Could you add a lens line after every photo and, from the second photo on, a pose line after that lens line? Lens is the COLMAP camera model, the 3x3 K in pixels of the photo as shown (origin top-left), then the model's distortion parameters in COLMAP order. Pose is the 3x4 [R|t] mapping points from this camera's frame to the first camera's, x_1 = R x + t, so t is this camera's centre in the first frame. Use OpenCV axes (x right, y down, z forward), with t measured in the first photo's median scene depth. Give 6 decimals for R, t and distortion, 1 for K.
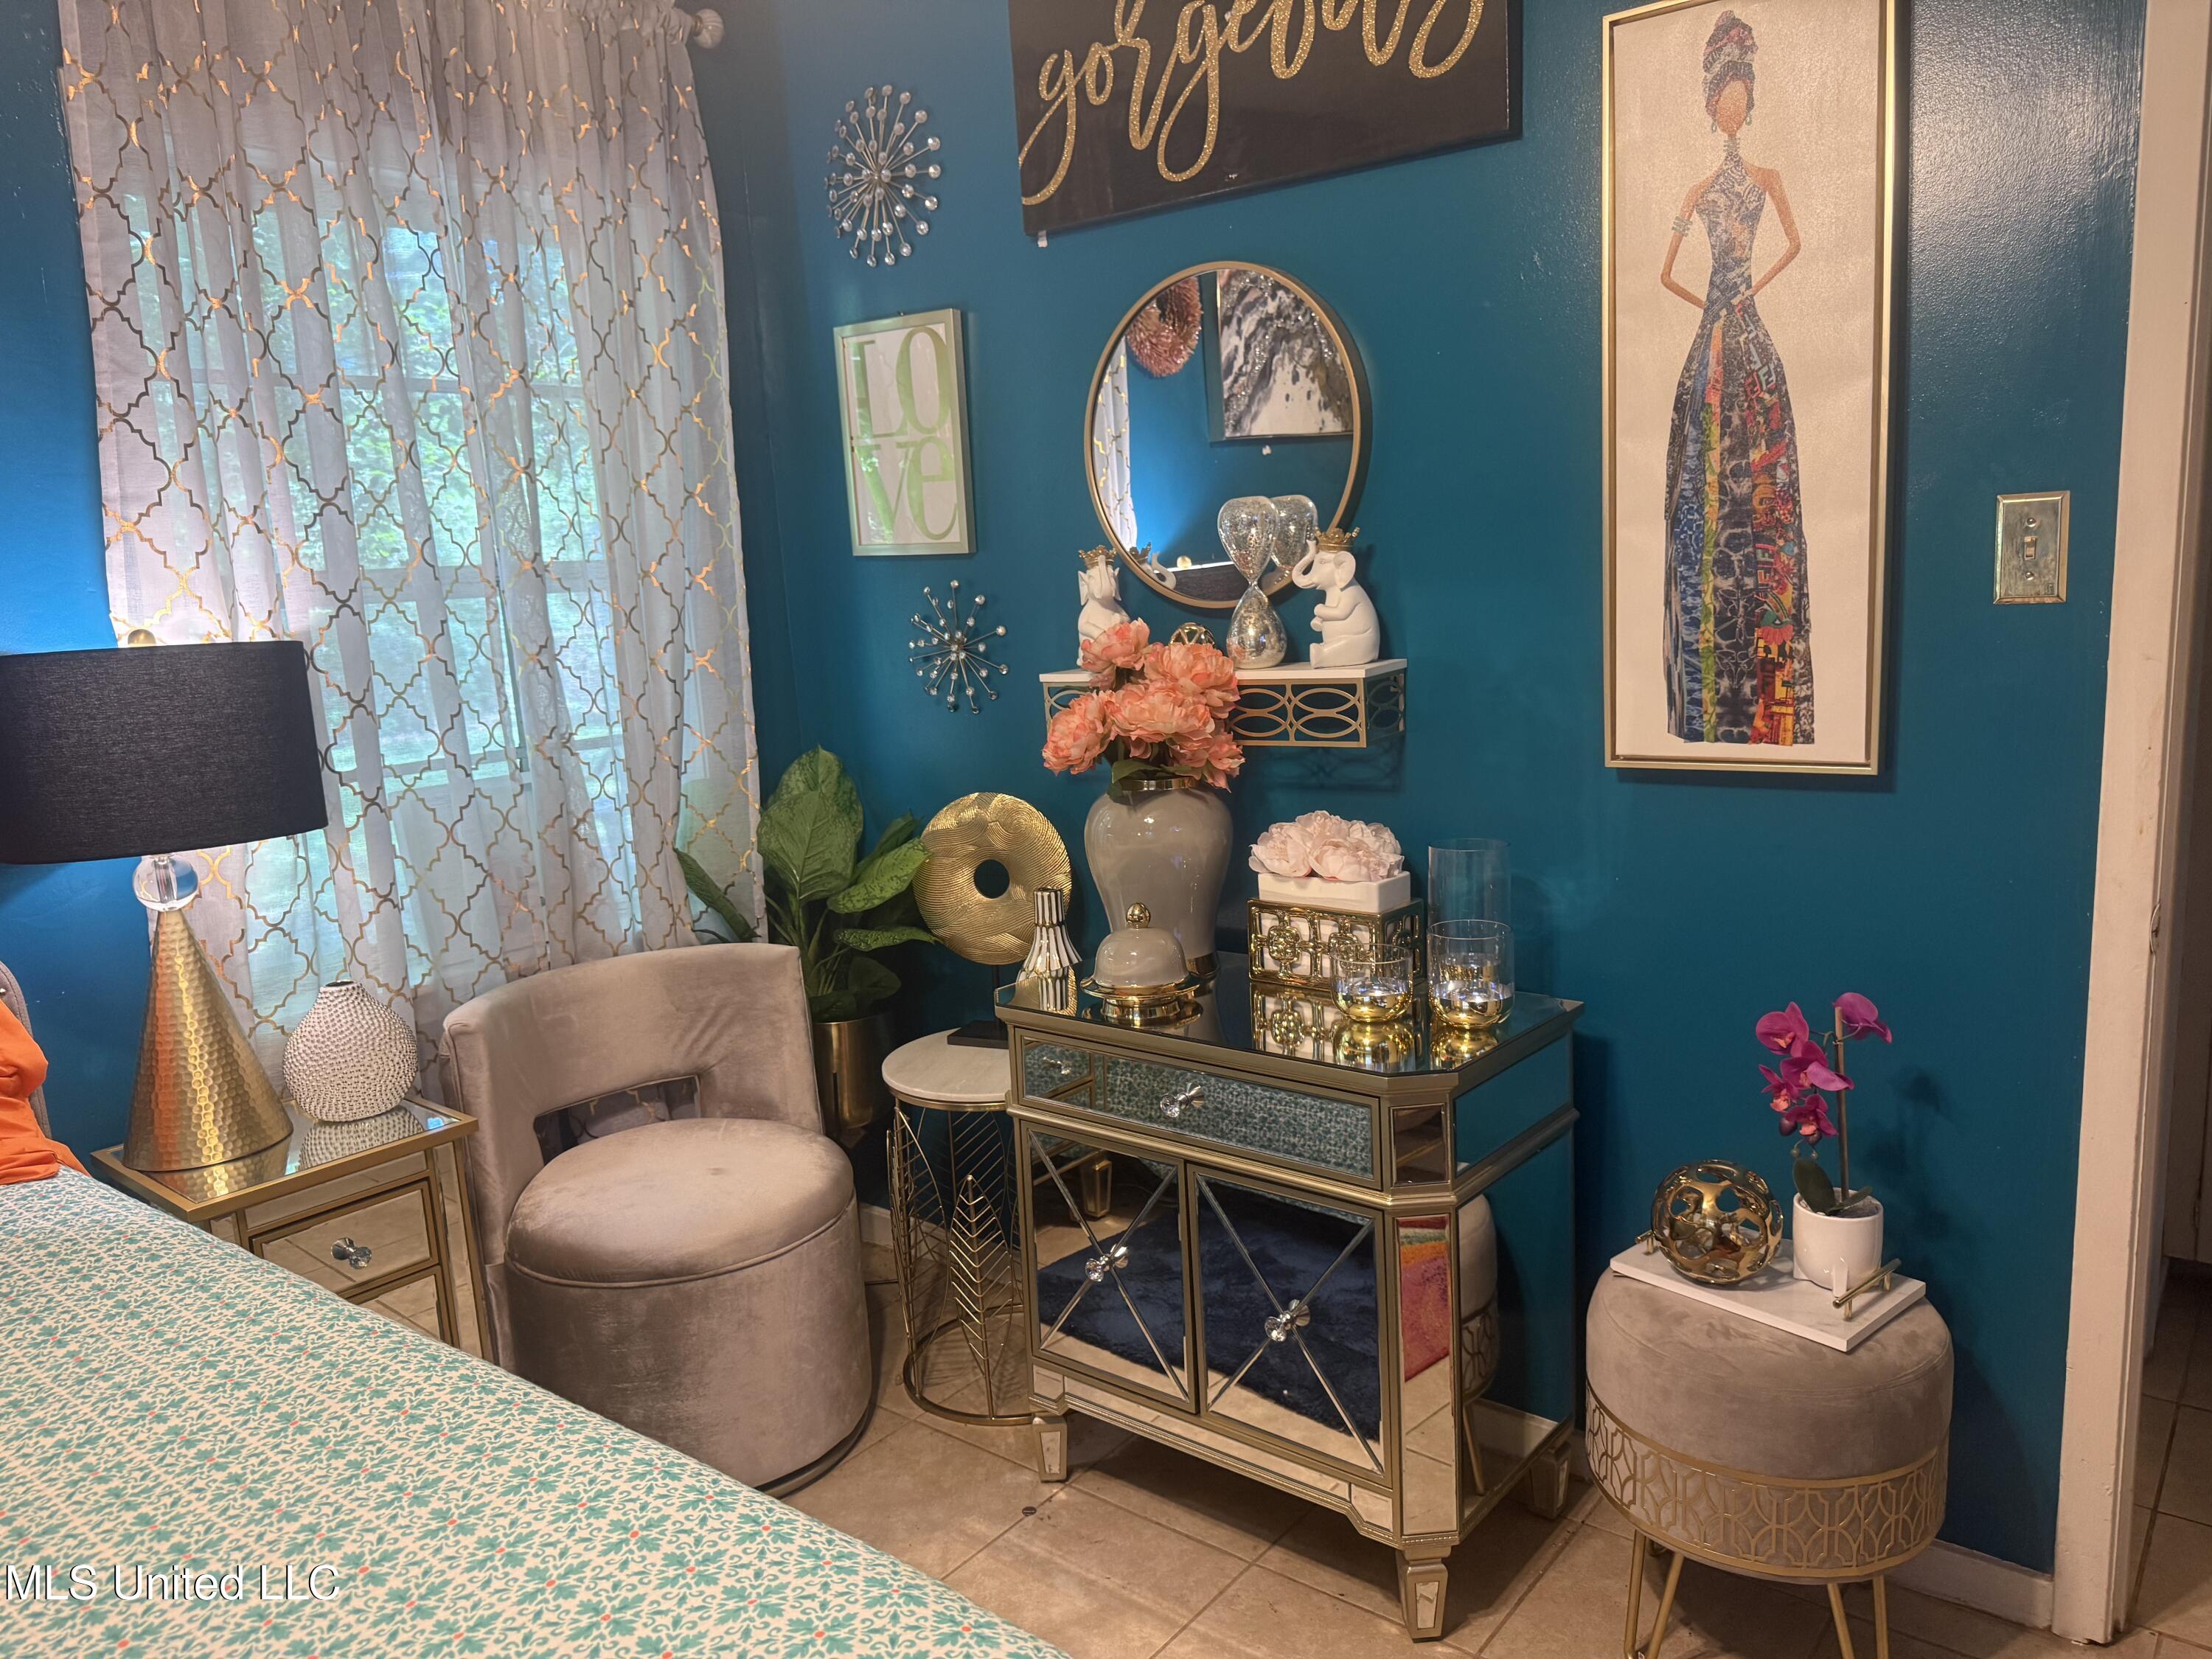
lens RADIAL K [[1570.2, 0, 1116.3], [0, 1570.2, 826.8], [0, 0, 1]] dist [0.047165, -0.054697]
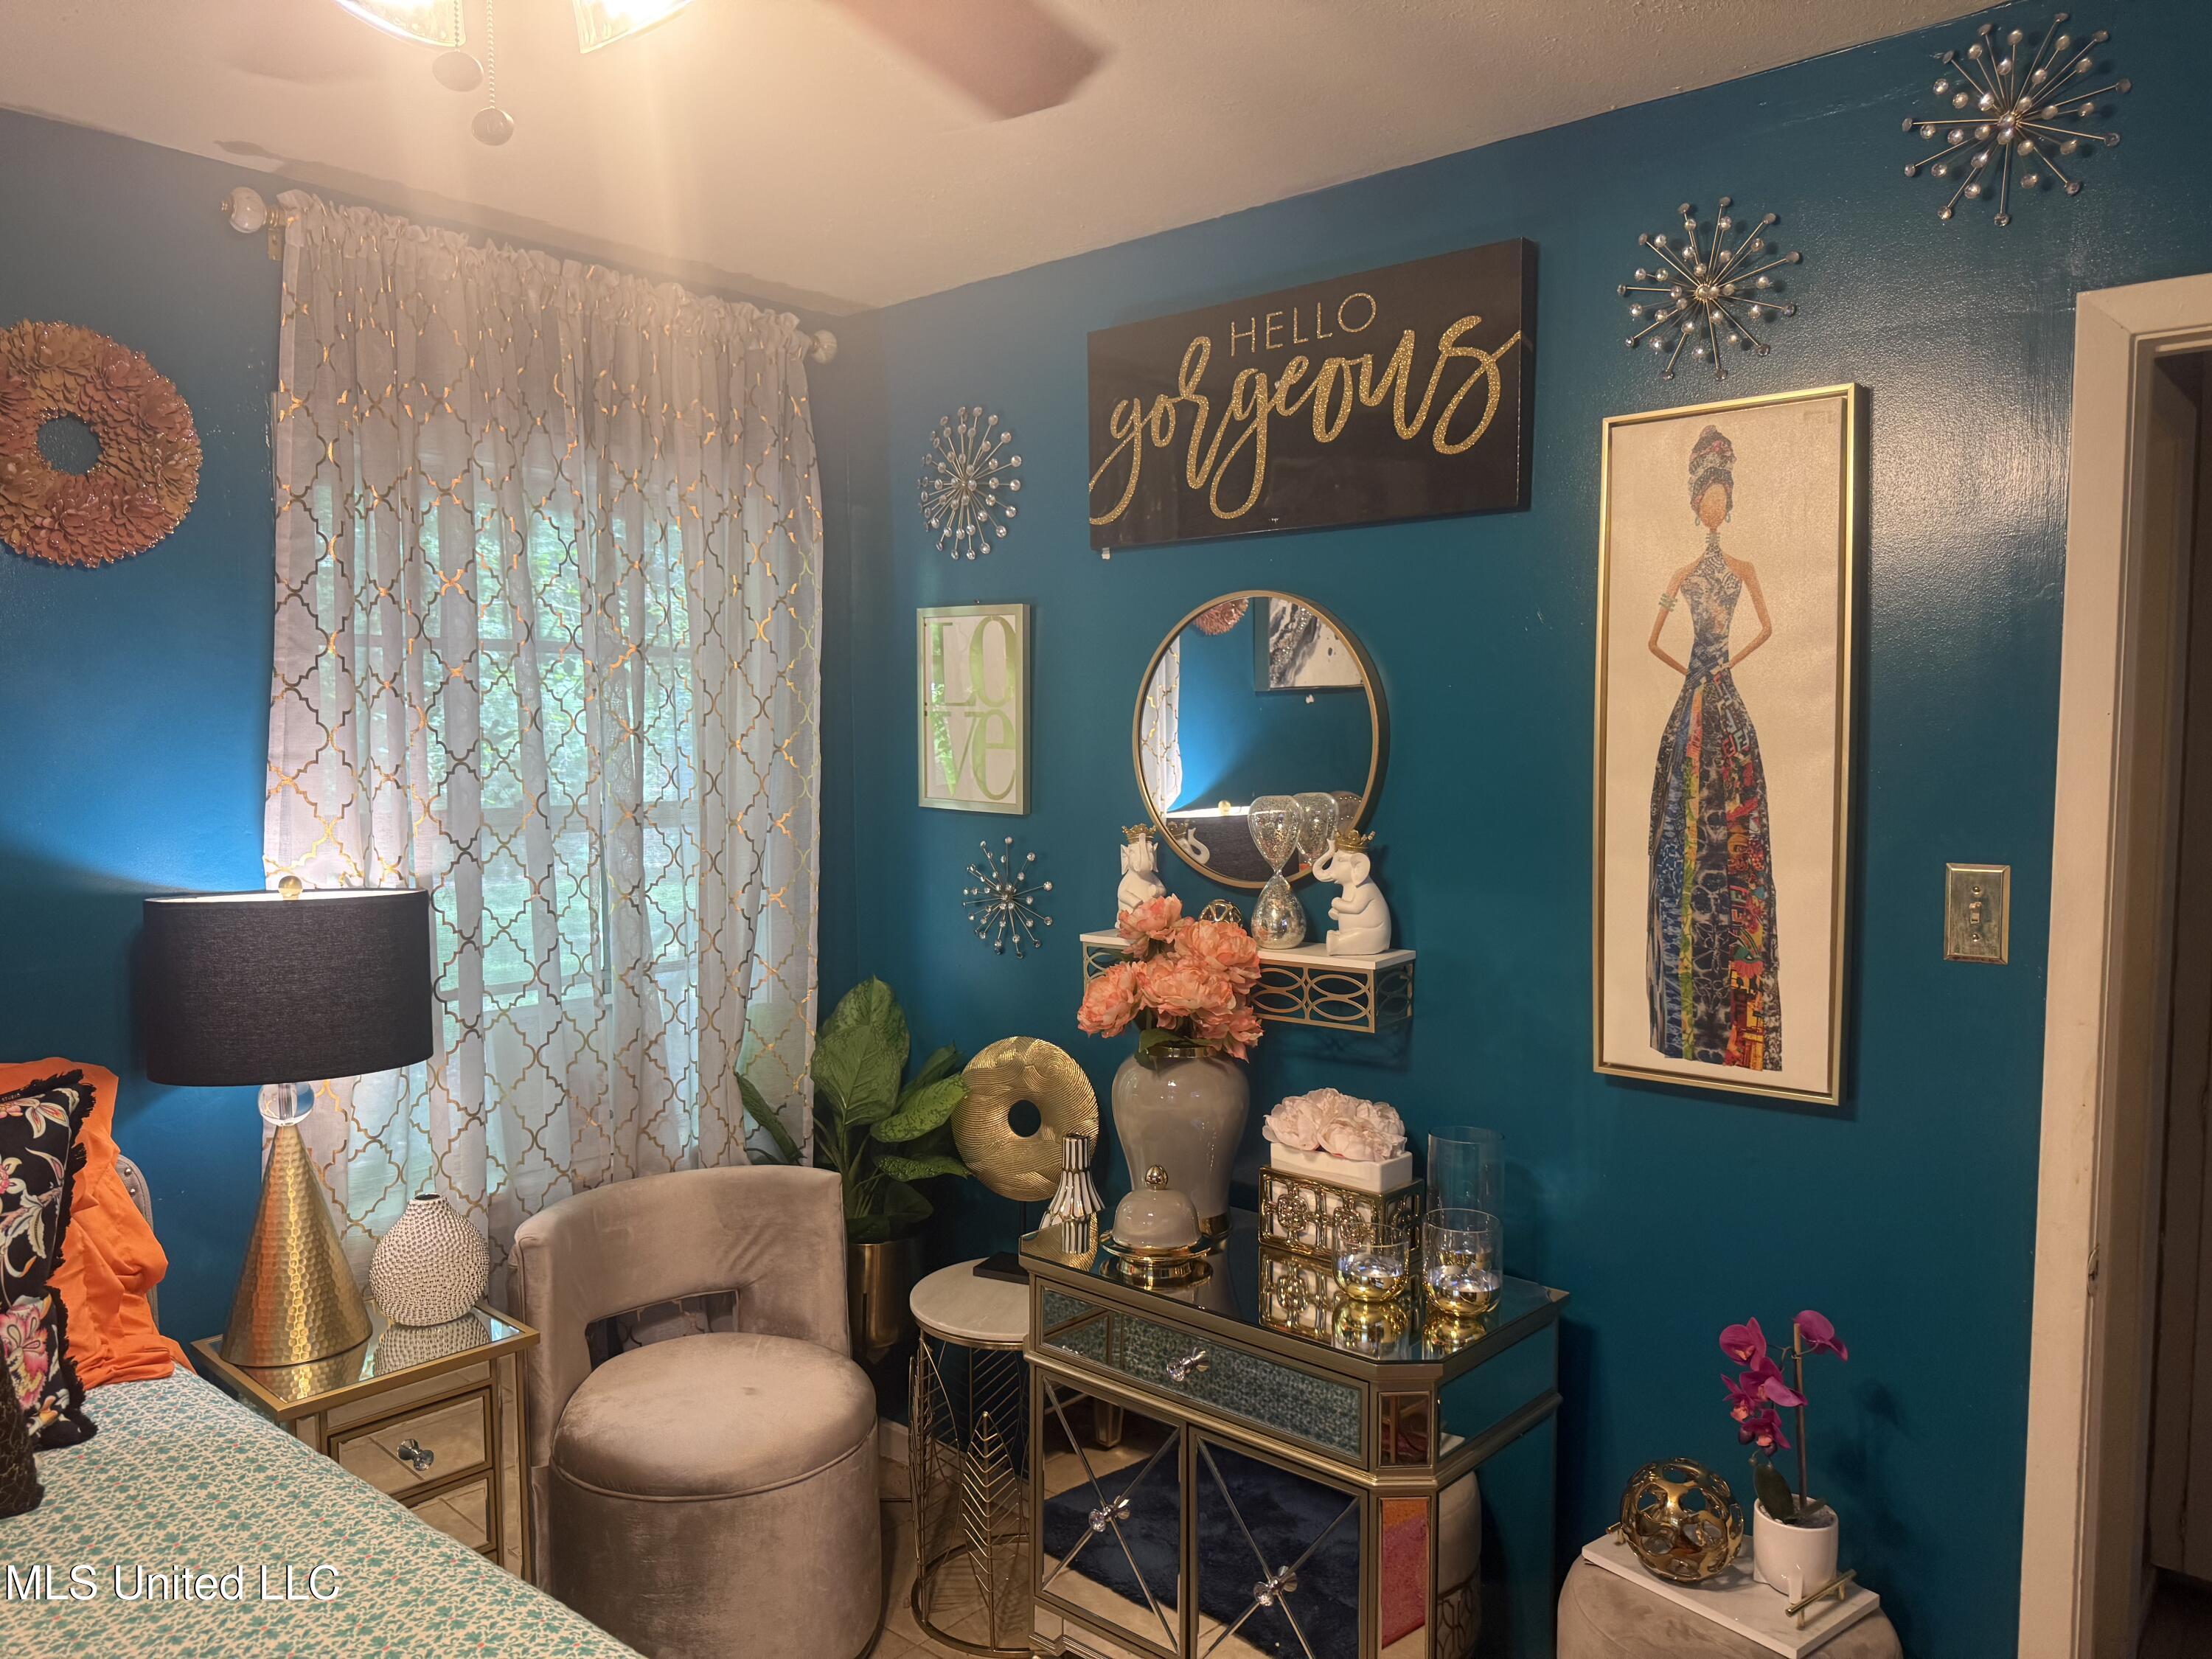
lens RADIAL K [[1570.2, 0, 1106.1], [0, 1570.2, 834.3], [0, 0, 1]] dist [0.047165, -0.054697]
pose [[0.997830, 0.053702, -0.038090, 0.007567], [-0.057195, 0.993593, -0.097472, -0.071073], [0.032612, 0.099439, 0.994509, -0.102362]]
